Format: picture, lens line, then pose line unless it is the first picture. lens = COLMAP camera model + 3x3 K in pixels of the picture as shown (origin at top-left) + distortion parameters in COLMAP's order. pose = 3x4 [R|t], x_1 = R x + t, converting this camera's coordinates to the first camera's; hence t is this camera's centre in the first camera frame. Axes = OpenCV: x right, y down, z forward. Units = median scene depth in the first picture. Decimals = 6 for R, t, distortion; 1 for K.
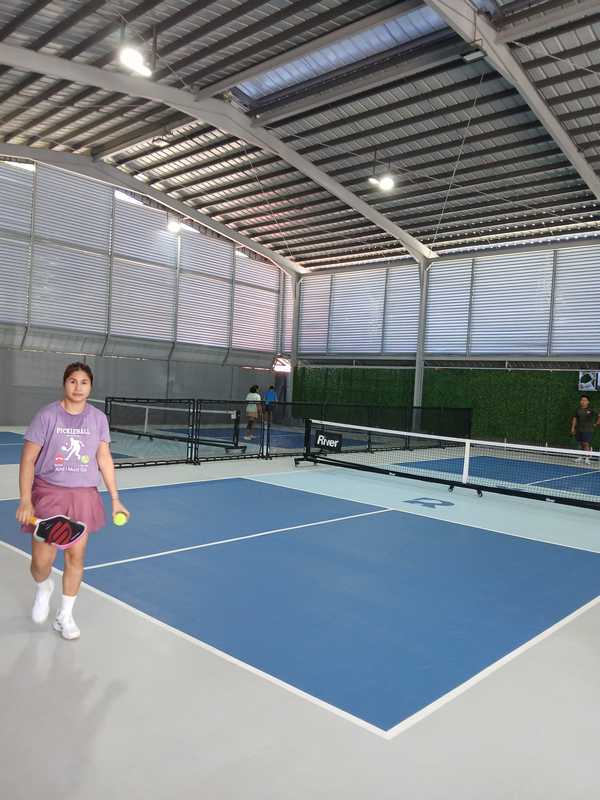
lens RADIAL K [[636.2, 0, 300.0], [0, 636.2, 400.0], [0, 0, 1]] dist [0.076691, -0.150750]
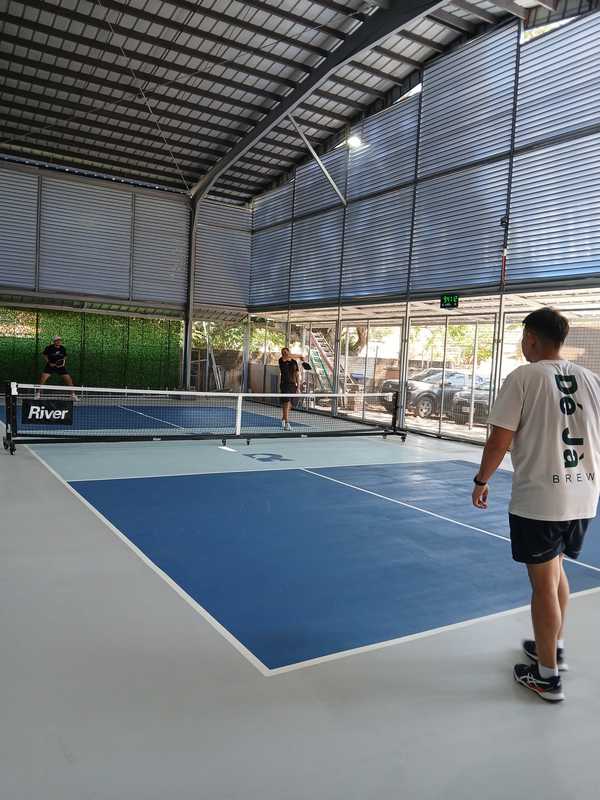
lens RADIAL K [[636.2, 0, 300.0], [0, 636.2, 400.0], [0, 0, 1]] dist [0.076691, -0.150750]
pose [[0.273051, -0.111870, 0.955473, -0.720850], [-0.018383, 0.992427, 0.121451, -0.057903], [-0.961824, -0.050727, 0.268927, 0.610934]]
